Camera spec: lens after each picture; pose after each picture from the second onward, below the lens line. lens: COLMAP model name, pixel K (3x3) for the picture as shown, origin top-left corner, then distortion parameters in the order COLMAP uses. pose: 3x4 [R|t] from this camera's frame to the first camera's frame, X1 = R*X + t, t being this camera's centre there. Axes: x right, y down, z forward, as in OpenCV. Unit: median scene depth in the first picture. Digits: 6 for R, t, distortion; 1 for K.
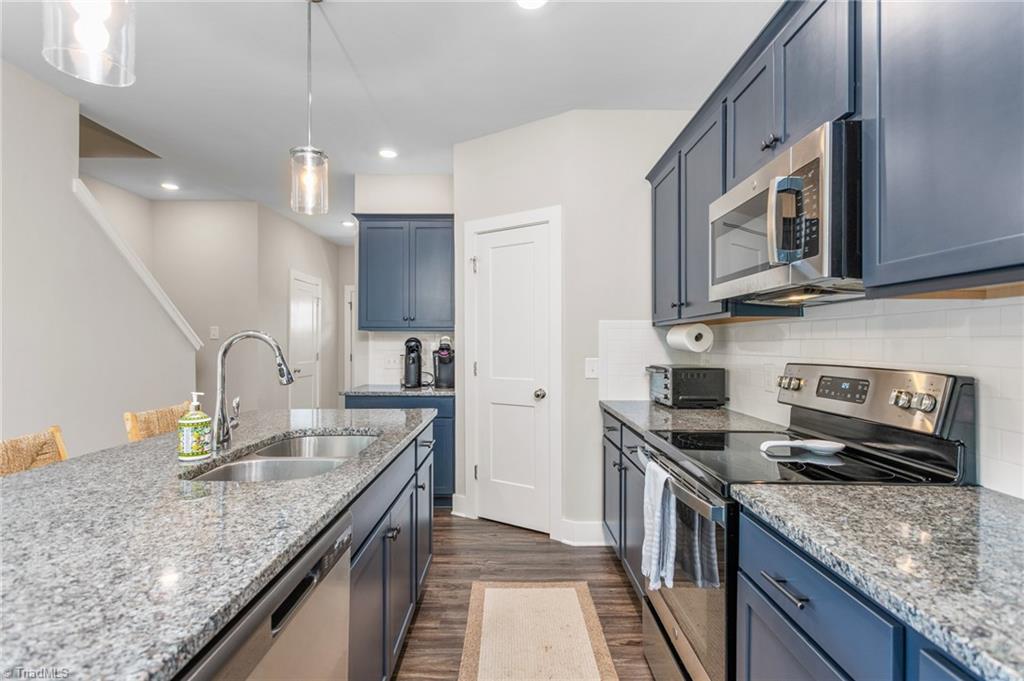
lens RADIAL K [[494.2, 0, 510.5], [0, 494.2, 341.6], [0, 0, 1]] dist [0.015246, 0.000986]
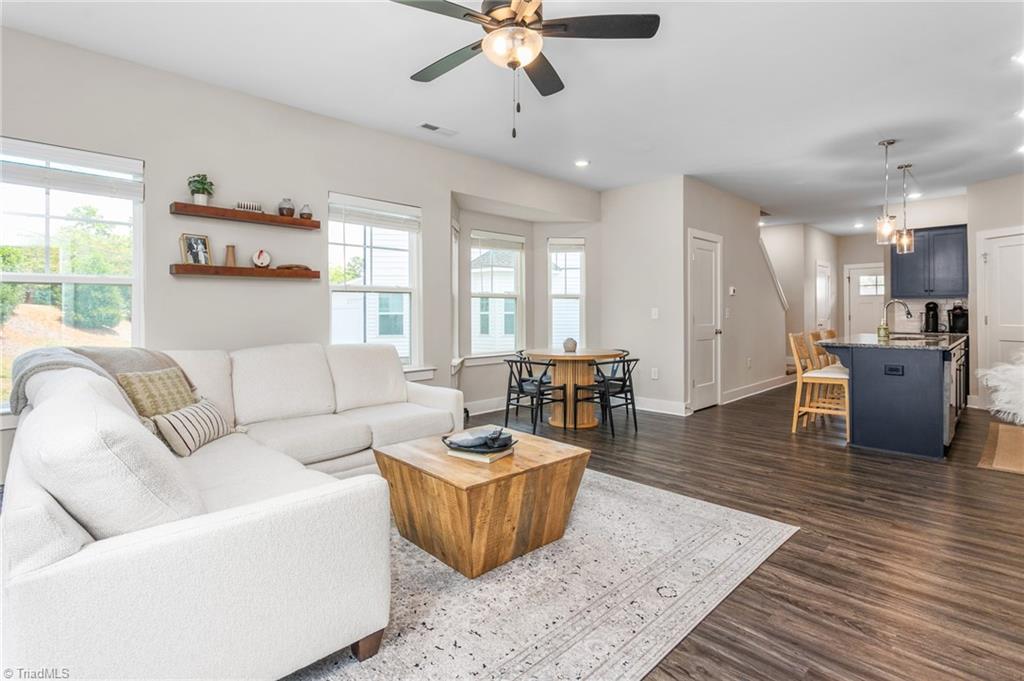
lens RADIAL K [[494.2, 0, 514.4], [0, 494.2, 319.7], [0, 0, 1]] dist [0.015246, 0.000986]
pose [[0.677395, -0.007801, -0.735578, 0.079455], [0.017592, 0.999830, 0.005597, 0.017173], [0.735409, -0.016732, 0.677417, -1.110549]]
